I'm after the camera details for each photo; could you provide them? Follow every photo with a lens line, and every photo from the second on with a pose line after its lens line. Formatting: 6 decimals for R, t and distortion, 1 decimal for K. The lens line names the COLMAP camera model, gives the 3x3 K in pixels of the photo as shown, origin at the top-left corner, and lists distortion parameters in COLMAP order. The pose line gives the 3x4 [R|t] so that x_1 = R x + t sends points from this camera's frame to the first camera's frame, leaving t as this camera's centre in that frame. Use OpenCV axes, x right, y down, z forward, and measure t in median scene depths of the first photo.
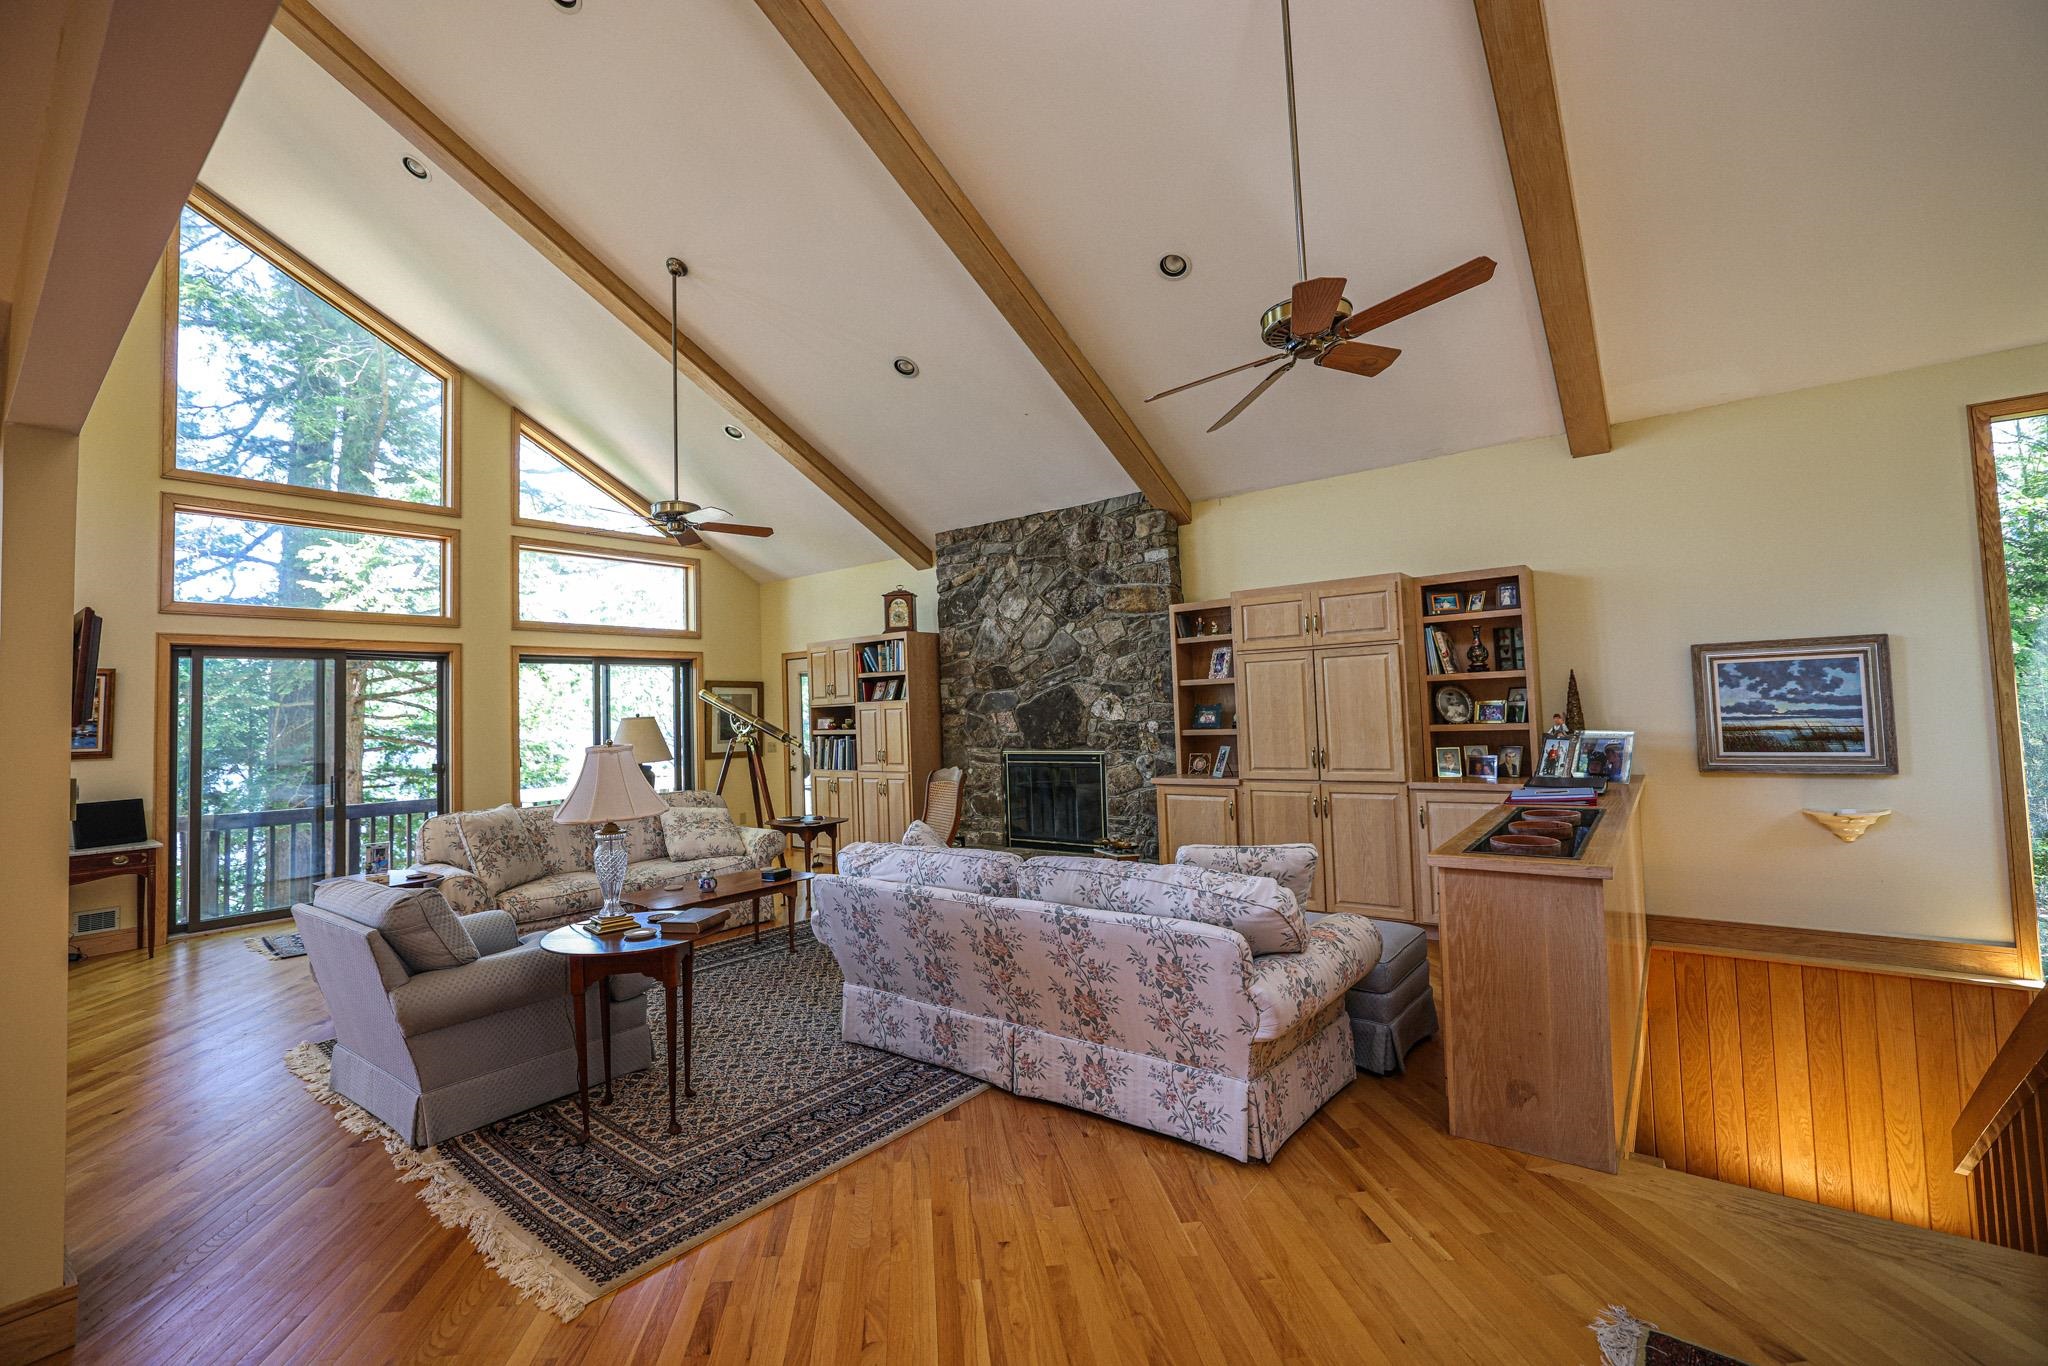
lens RADIAL K [[879.2, 0, 1023.5], [0, 879.2, 674.1], [0, 0, 1]] dist [-0.018247, 0.004641]
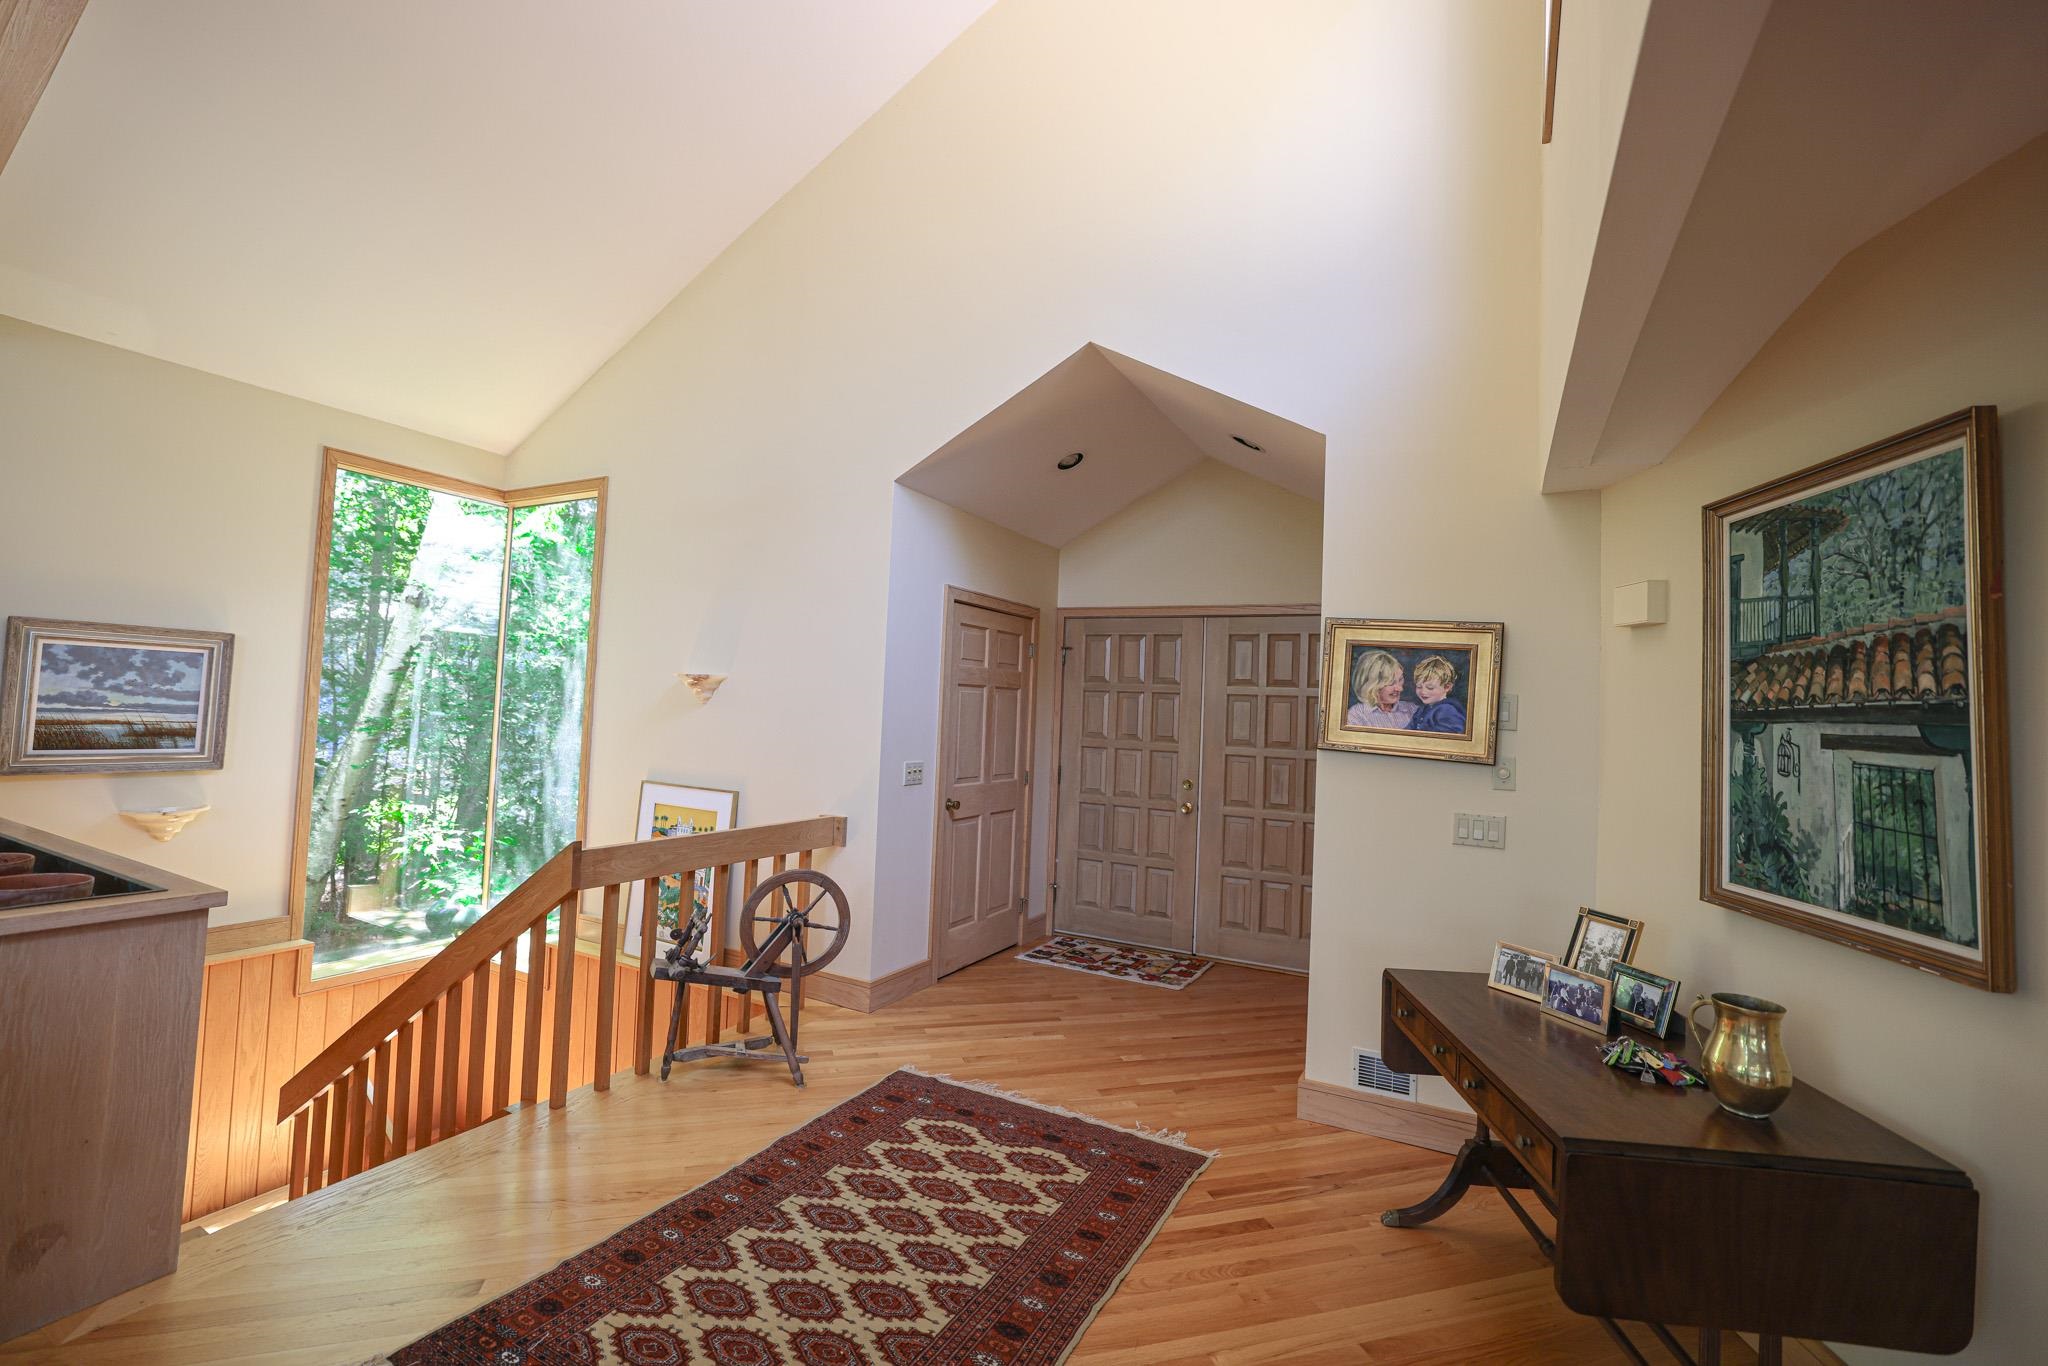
lens RADIAL K [[879.2, 0, 1023.8], [0, 879.2, 676.5], [0, 0, 1]] dist [-0.018247, 0.004641]
pose [[-0.173162, 0.066950, 0.982615, -0.113503], [-0.079981, 0.993436, -0.081782, 0.008514], [-0.981640, -0.092752, -0.166670, 0.154078]]
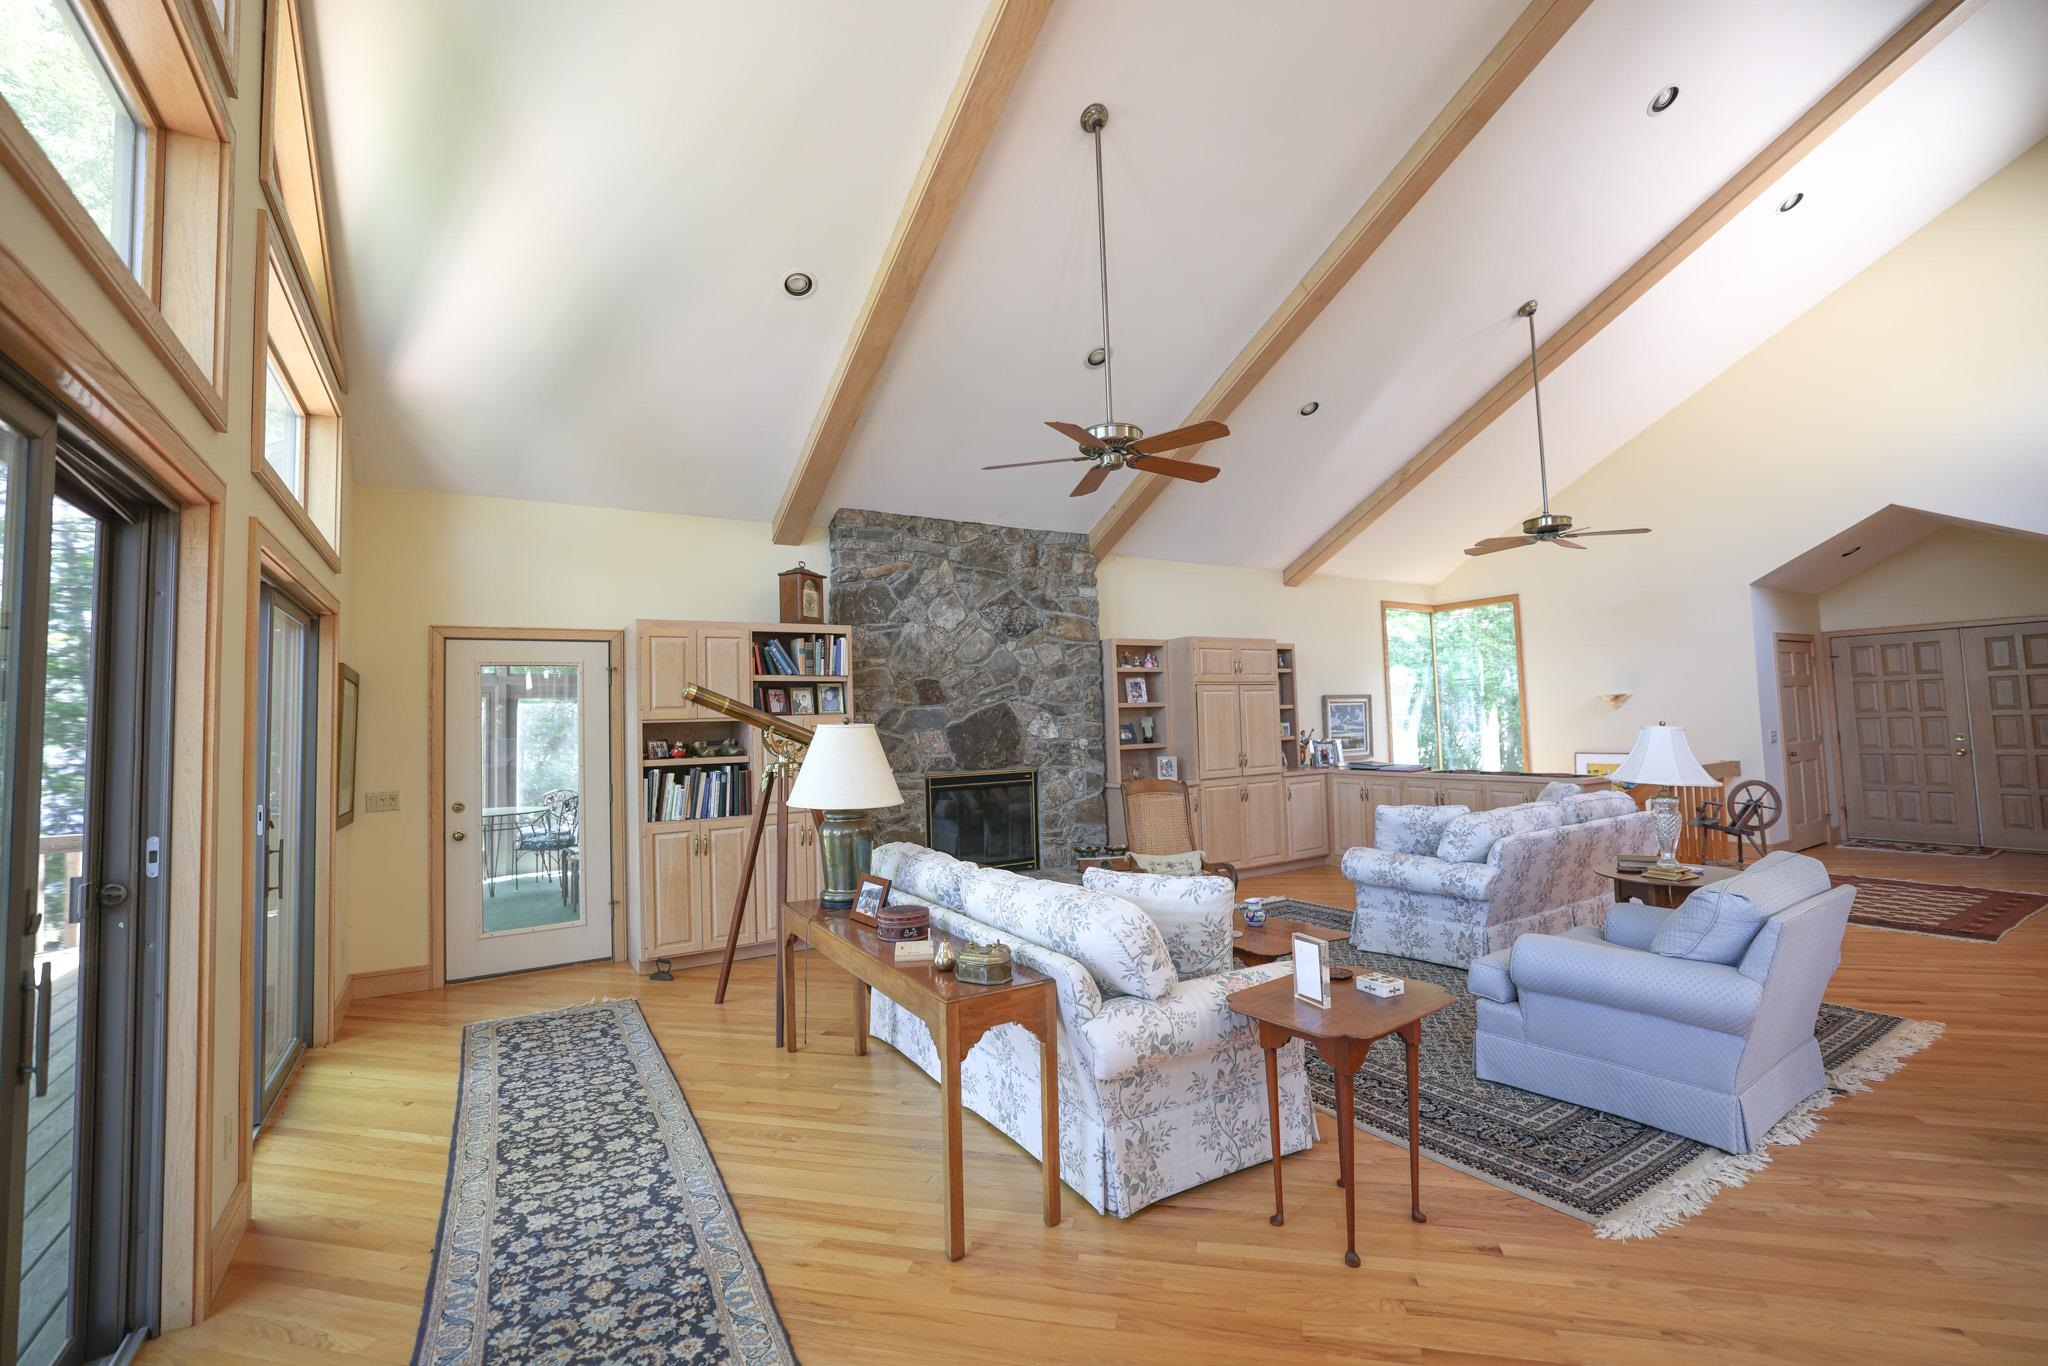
lens RADIAL K [[879.2, 0, 1013.6], [0, 879.2, 670.2], [0, 0, 1]] dist [-0.018247, 0.004641]
pose [[0.336202, 0.080712, 0.938325, -0.930858], [-0.019595, 0.996705, -0.078713, 0.056195], [-0.941586, 0.008077, 0.336676, 0.696978]]
